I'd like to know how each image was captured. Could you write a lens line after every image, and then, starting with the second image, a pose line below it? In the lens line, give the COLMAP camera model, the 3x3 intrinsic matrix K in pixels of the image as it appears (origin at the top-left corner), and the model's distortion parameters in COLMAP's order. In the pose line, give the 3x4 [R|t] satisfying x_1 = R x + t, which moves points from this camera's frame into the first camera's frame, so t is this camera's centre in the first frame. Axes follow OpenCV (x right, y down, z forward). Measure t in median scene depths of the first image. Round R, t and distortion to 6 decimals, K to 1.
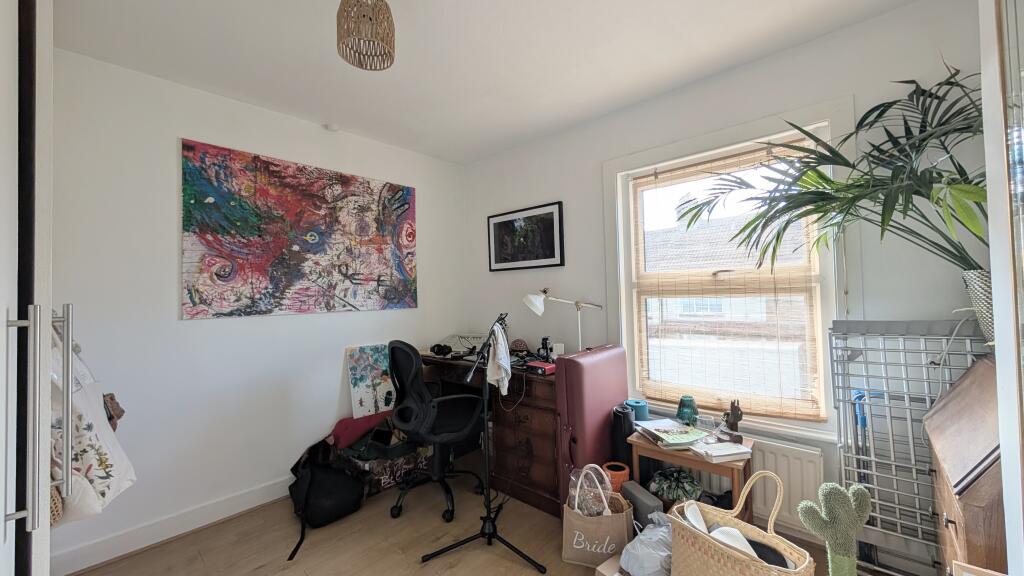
lens RADIAL K [[392.8, 0, 511.9], [0, 392.8, 285.0], [0, 0, 1]] dist [-0.000245, -0.000046]
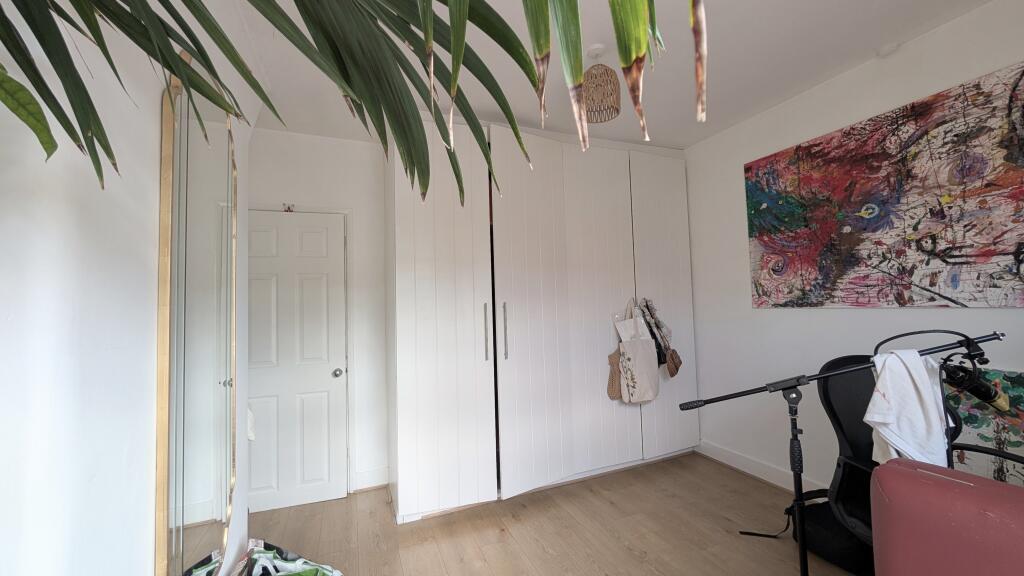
lens RADIAL K [[392.8, 0, 511.9], [0, 392.8, 286.6], [0, 0, 1]] dist [-0.000245, -0.000046]
pose [[-0.434516, -0.002990, -0.900659, 0.514045], [0.061111, 0.997592, -0.032794, 0.011395], [0.898588, -0.069289, -0.433287, 0.703983]]
